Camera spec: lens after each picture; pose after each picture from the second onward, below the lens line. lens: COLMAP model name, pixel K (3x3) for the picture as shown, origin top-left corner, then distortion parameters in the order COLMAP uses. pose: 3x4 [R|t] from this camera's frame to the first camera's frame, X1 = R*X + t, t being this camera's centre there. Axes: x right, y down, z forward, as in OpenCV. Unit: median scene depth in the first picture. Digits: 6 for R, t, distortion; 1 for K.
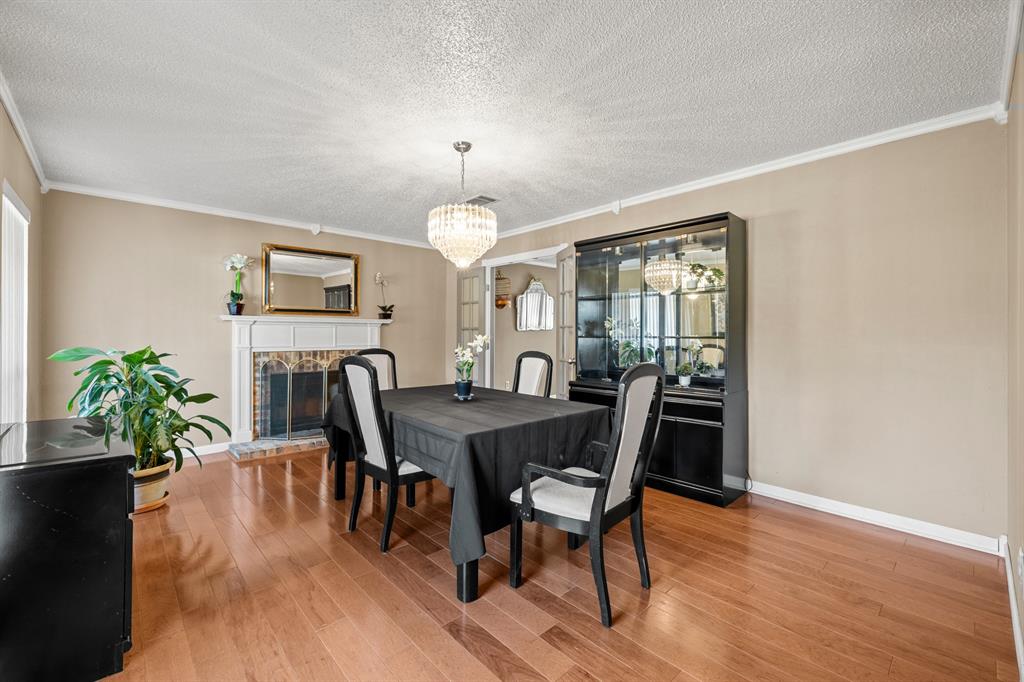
lens RADIAL K [[432.1, 0, 506.6], [0, 432.1, 332.1], [0, 0, 1]] dist [0.000630, -0.000103]
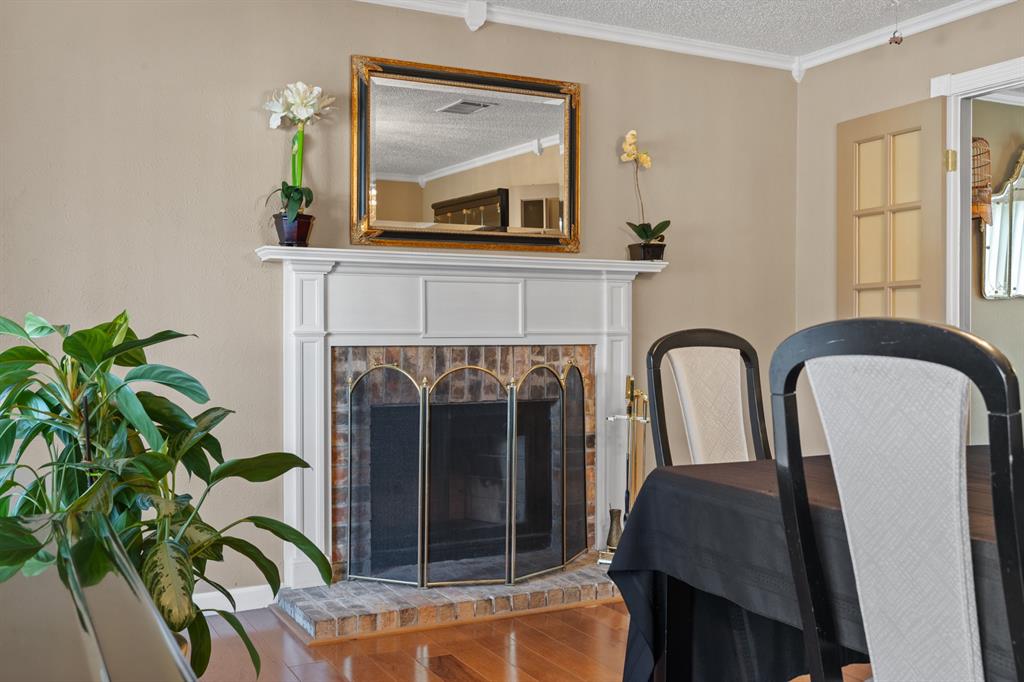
lens RADIAL K [[1010.7, 0, 512.2], [0, 1010.7, 326.0], [0, 0, 1]] dist [-0.004655, -0.002617]
pose [[0.964536, -0.004690, -0.263910, -0.210371], [0.004611, 0.999989, -0.000920, 0.031142], [0.263911, -0.000329, 0.964547, 0.201864]]
